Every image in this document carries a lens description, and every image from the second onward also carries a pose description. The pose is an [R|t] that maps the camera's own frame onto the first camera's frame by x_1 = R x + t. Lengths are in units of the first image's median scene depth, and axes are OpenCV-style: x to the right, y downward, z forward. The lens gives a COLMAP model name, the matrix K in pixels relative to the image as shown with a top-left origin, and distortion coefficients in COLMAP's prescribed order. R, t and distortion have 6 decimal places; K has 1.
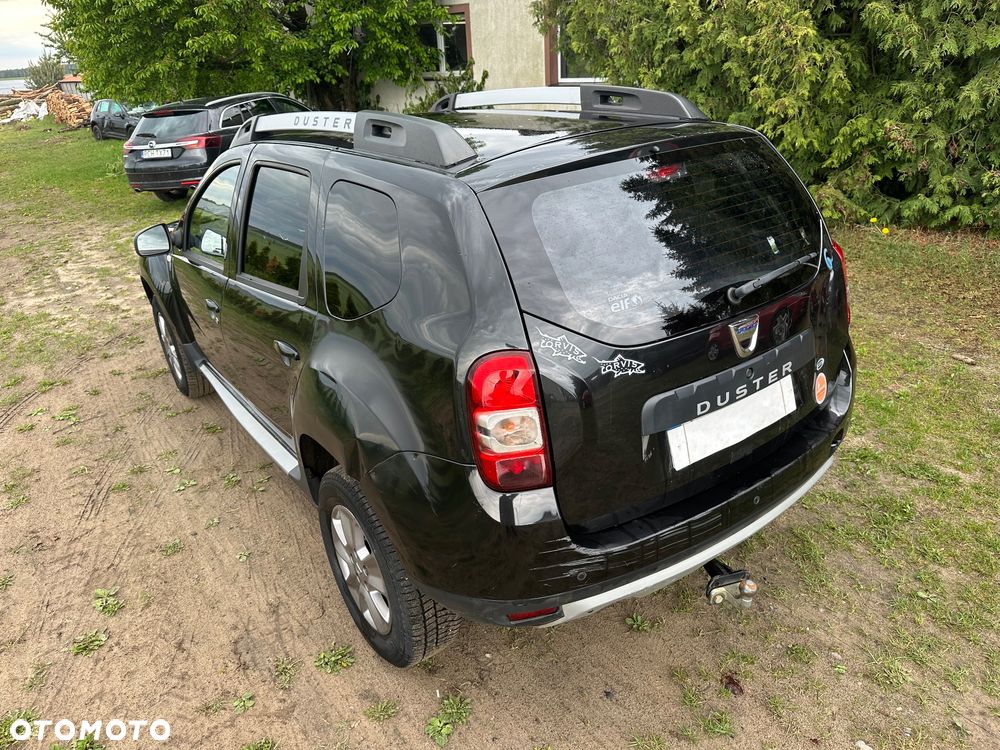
lens RADIAL K [[708.8, 0, 492.0], [0, 708.8, 382.0], [0, 0, 1]] dist [0.027951, -0.032515]
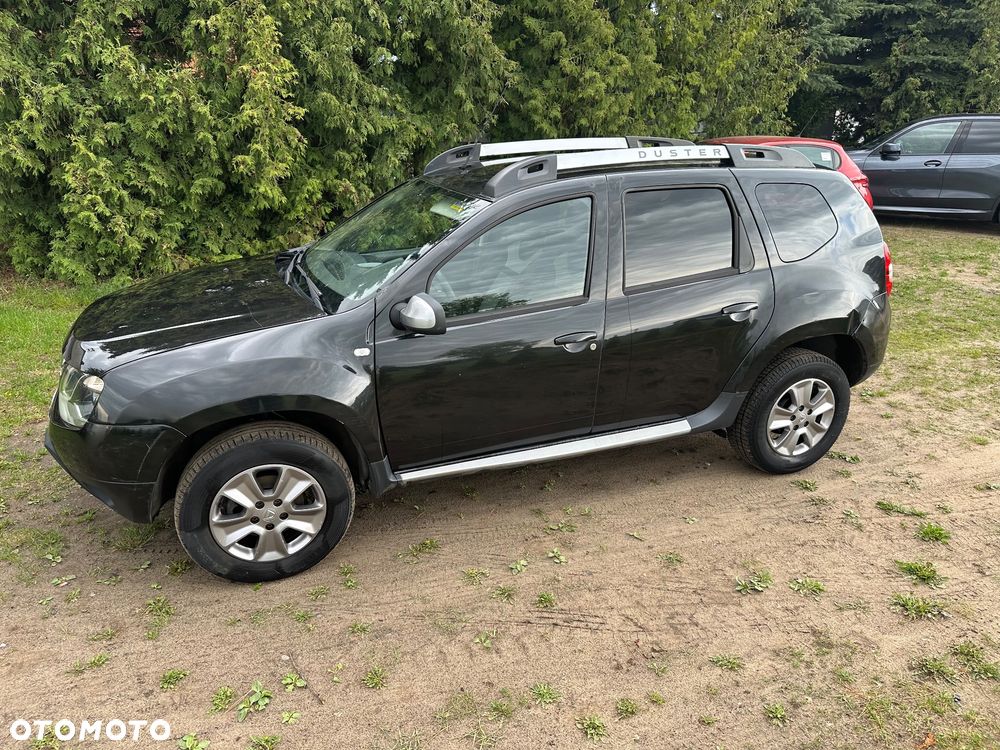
lens RADIAL K [[708.8, 0, 498.7], [0, 708.8, 375.3], [0, 0, 1]] dist [0.027951, -0.032515]
pose [[0.233563, -0.274035, 0.932927, -1.255347], [0.386698, 0.906503, 0.169461, -0.247892], [-0.892140, 0.321181, 0.317694, 0.734485]]
